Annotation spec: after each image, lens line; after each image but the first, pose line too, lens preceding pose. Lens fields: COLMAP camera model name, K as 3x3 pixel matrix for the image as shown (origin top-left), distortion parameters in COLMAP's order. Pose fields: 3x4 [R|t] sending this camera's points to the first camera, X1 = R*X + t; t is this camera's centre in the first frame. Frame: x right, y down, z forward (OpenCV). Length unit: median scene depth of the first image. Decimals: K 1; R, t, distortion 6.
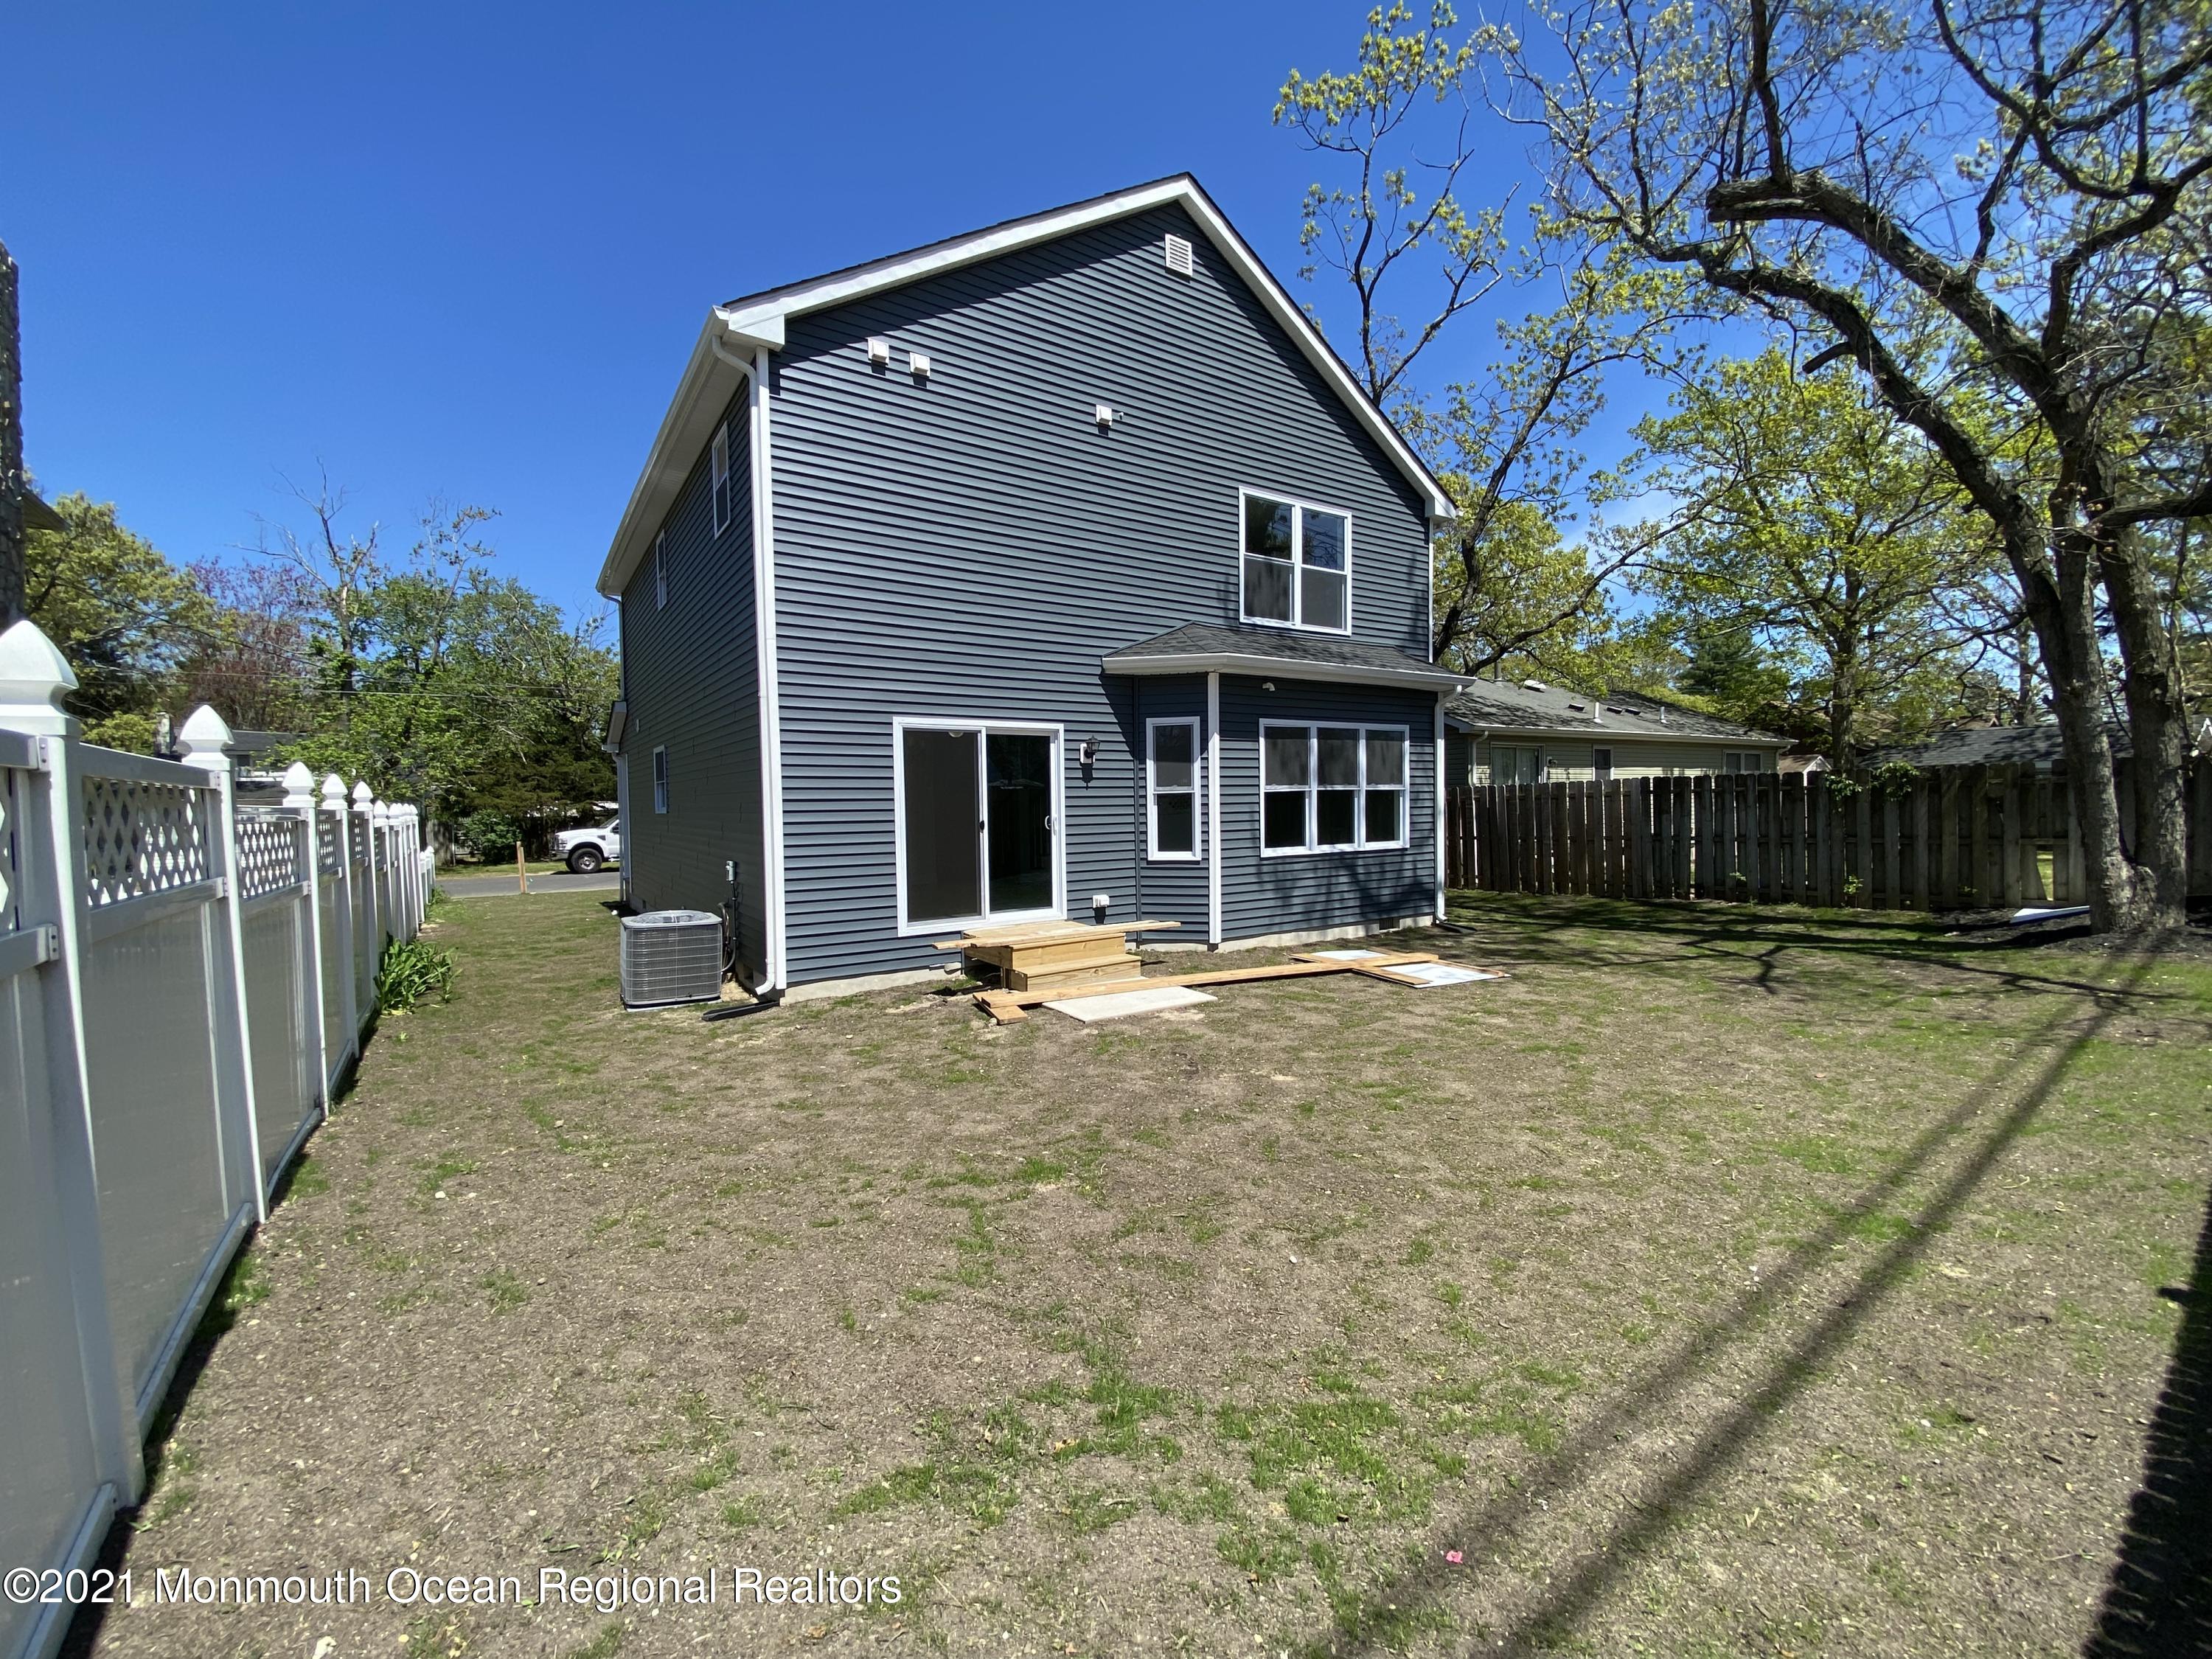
lens RADIAL K [[888.6, 0, 1084.5], [0, 888.6, 826.6], [0, 0, 1]] dist [-0.000949, -0.007039]
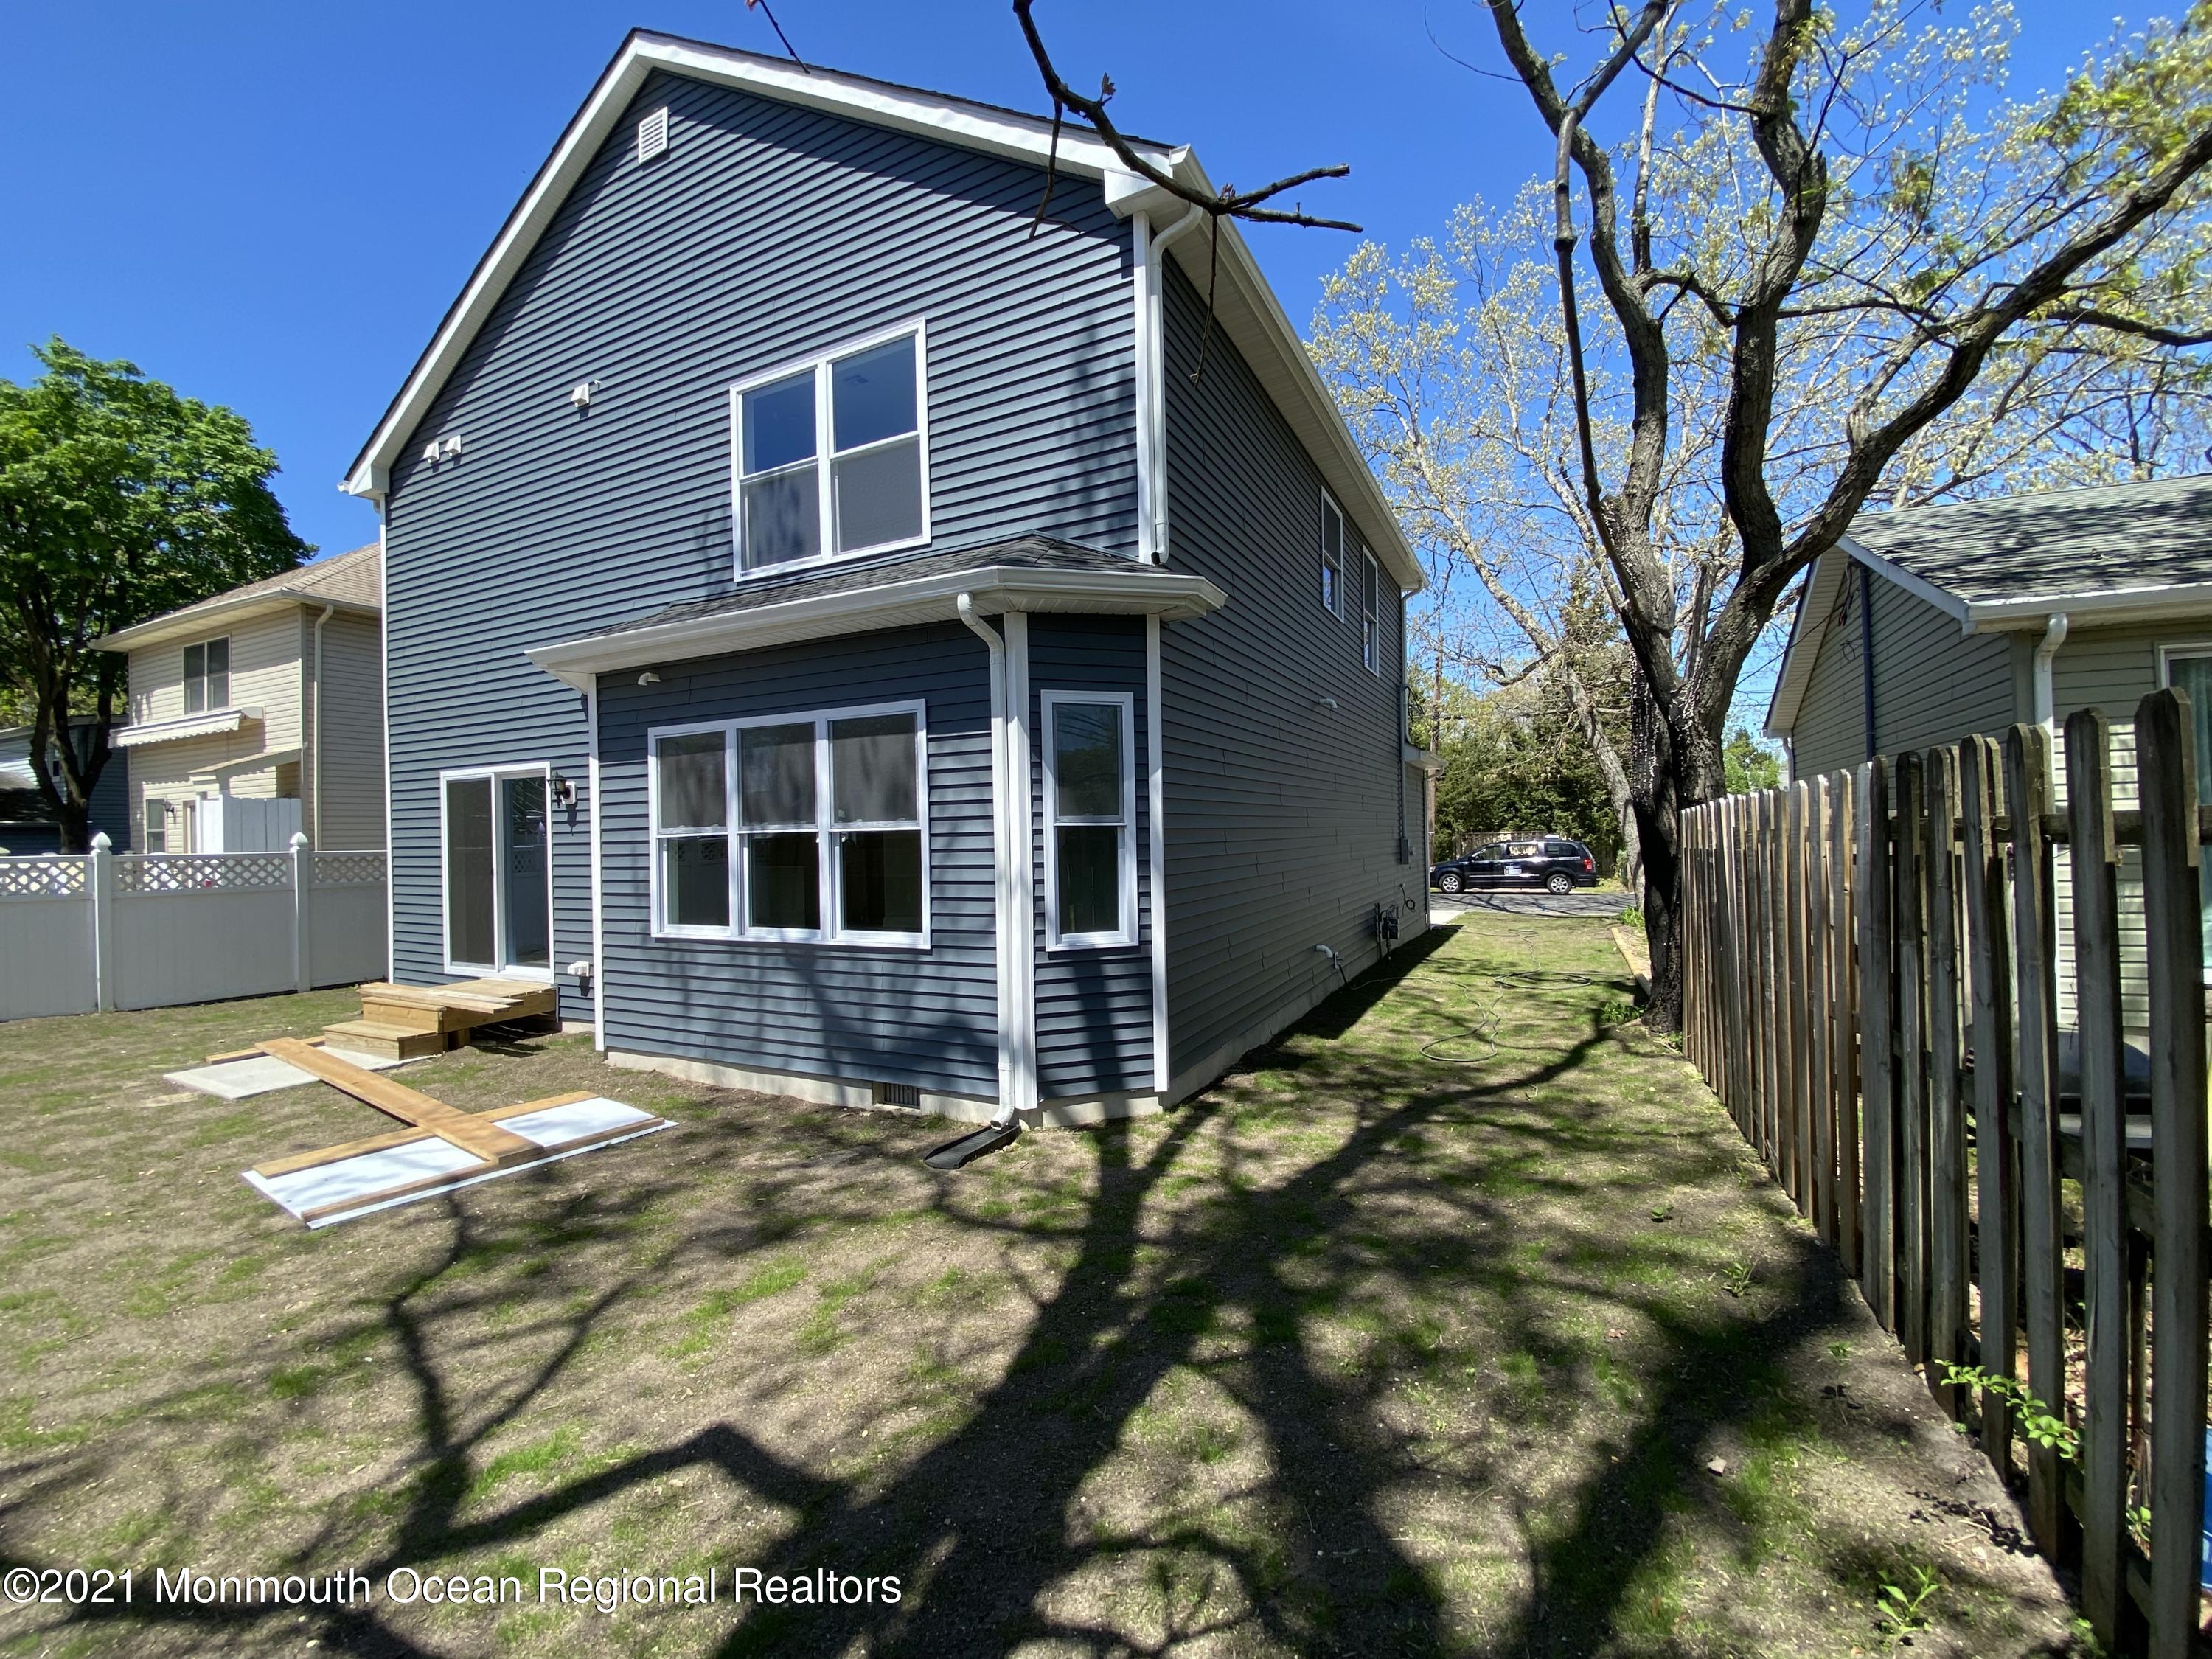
lens RADIAL K [[888.6, 0, 1107.9], [0, 888.6, 836.4], [0, 0, 1]] dist [-0.000949, -0.007039]
pose [[0.499388, 0.000381, -0.866378, 0.877181], [-0.020315, 0.999730, -0.011270, -0.036355], [0.866140, 0.023228, 0.499261, 0.889089]]
